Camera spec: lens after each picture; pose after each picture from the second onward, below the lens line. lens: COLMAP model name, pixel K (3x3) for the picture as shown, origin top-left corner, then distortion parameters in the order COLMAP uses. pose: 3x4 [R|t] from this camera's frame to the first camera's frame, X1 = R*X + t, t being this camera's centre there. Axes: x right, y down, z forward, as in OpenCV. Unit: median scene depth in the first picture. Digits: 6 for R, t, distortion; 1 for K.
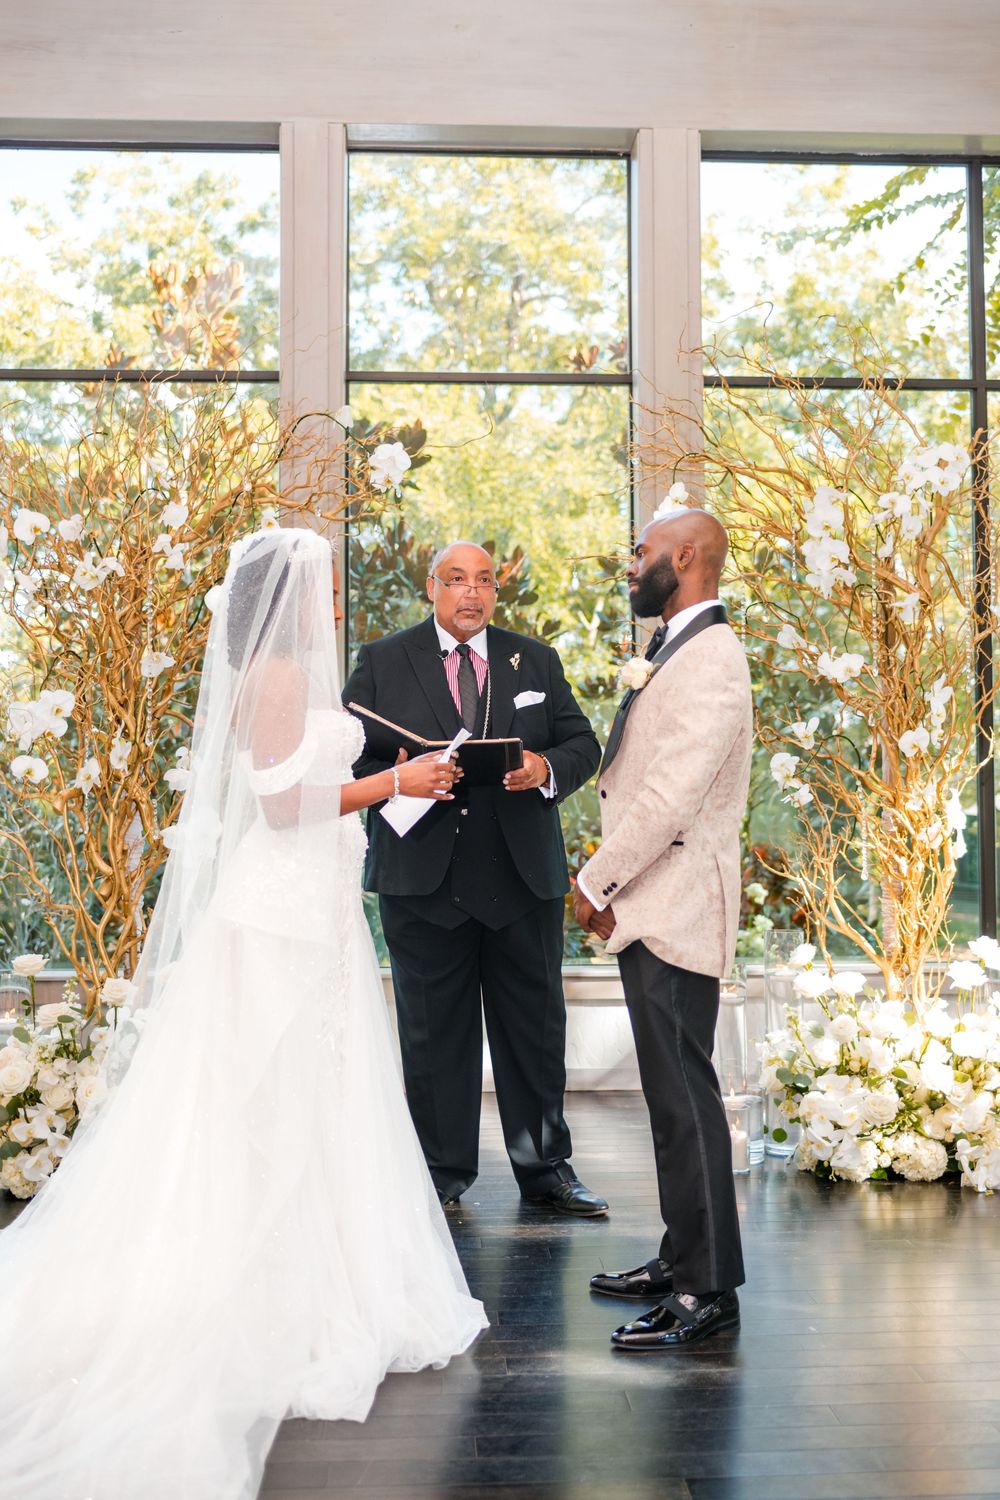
lens RADIAL K [[1568.0, 0, 494.6], [0, 1568.0, 753.3], [0, 0, 1]] dist [-0.038366, -0.003249]
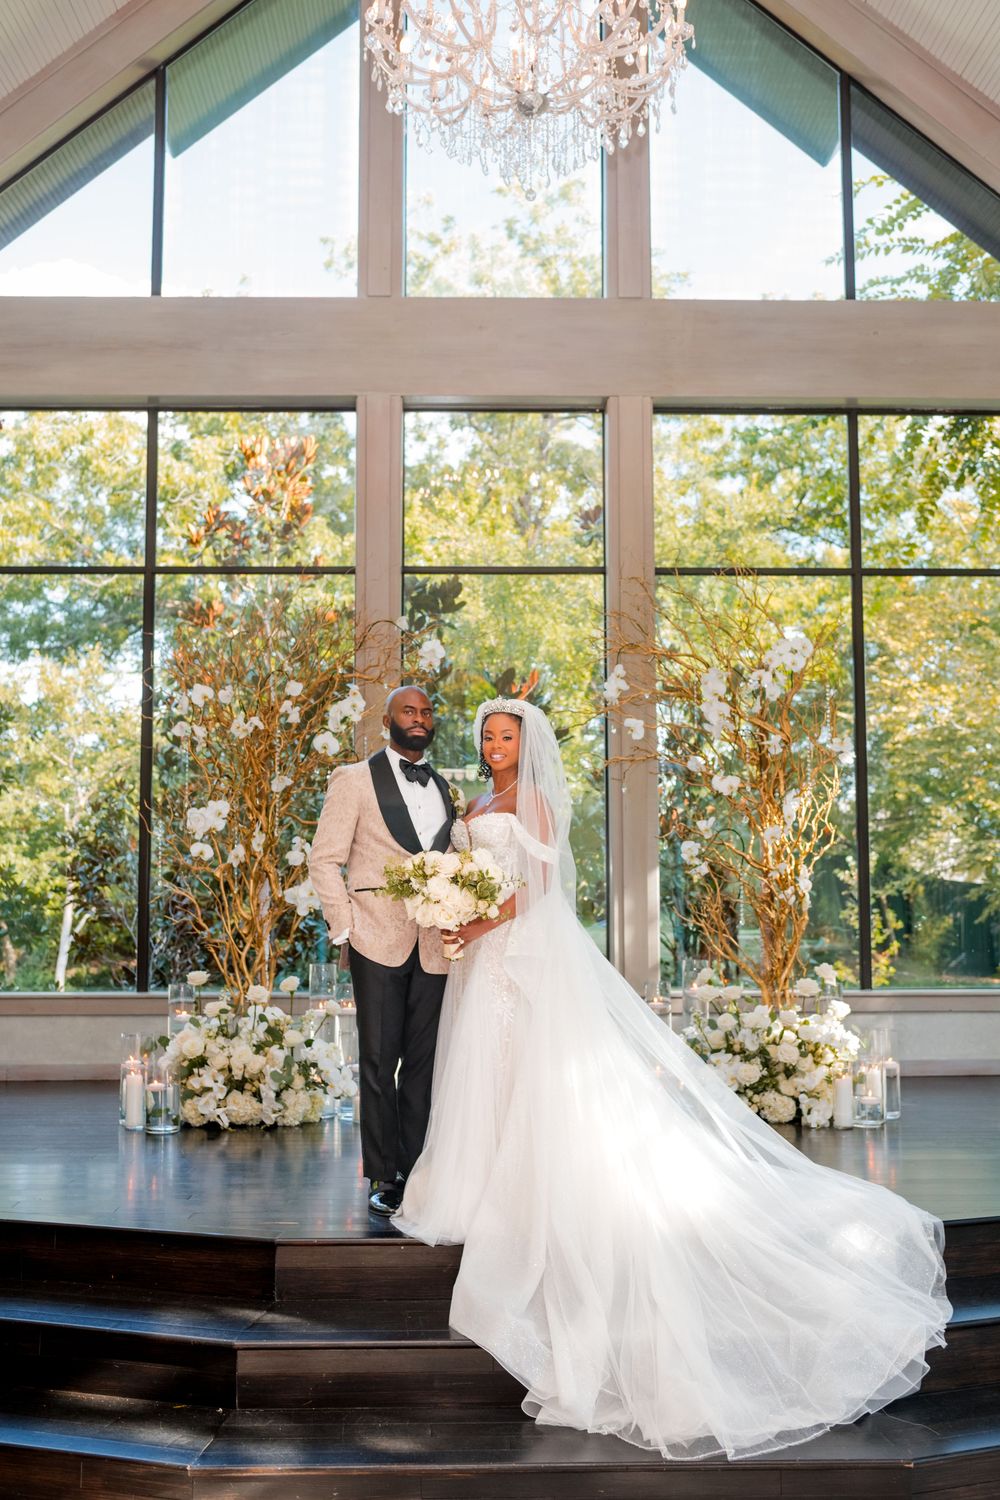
lens RADIAL K [[1489.2, 0, 498.2], [0, 1489.2, 752.0], [0, 0, 1]] dist [-0.008706, 0.024143]
pose [[0.999755, 0.000298, -0.022120, 0.031247], [-0.001331, 0.998909, -0.046671, -0.019173], [0.022082, 0.046689, 0.998665, -0.464275]]
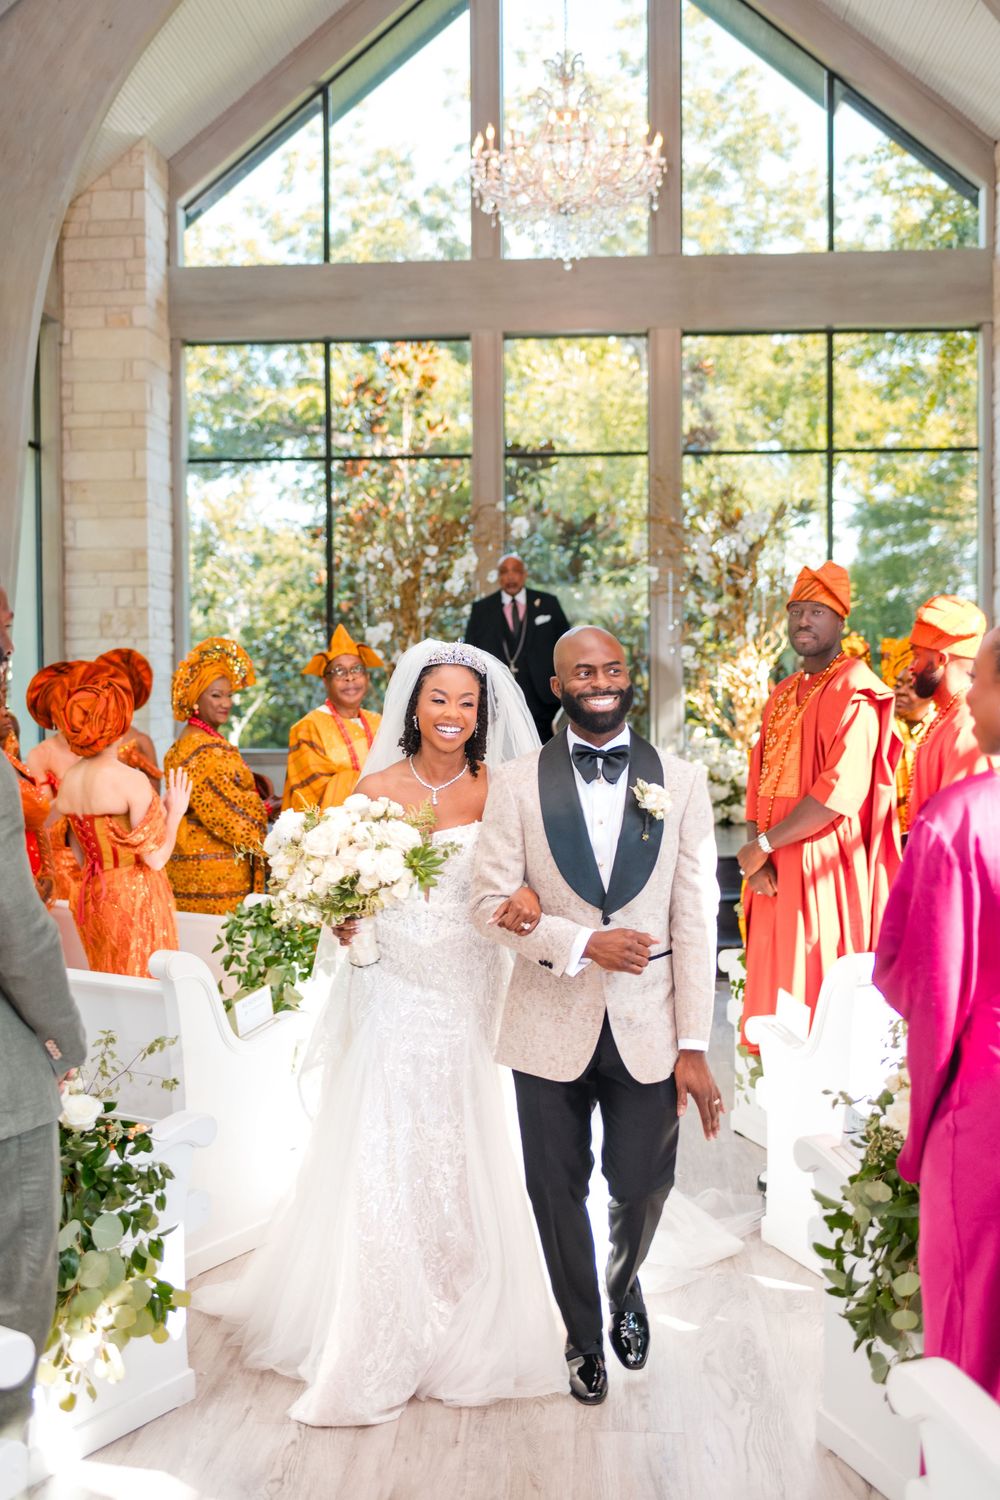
lens RADIAL K [[1497.4, 0, 506.2], [0, 1497.4, 751.1], [0, 0, 1]] dist [-0.002082, 0.000240]
pose [[0.994618, 0.001665, -0.103597, 0.150024], [0.006893, 0.996592, 0.082197, -0.030328], [0.103381, -0.082469, 0.991217, -1.296850]]
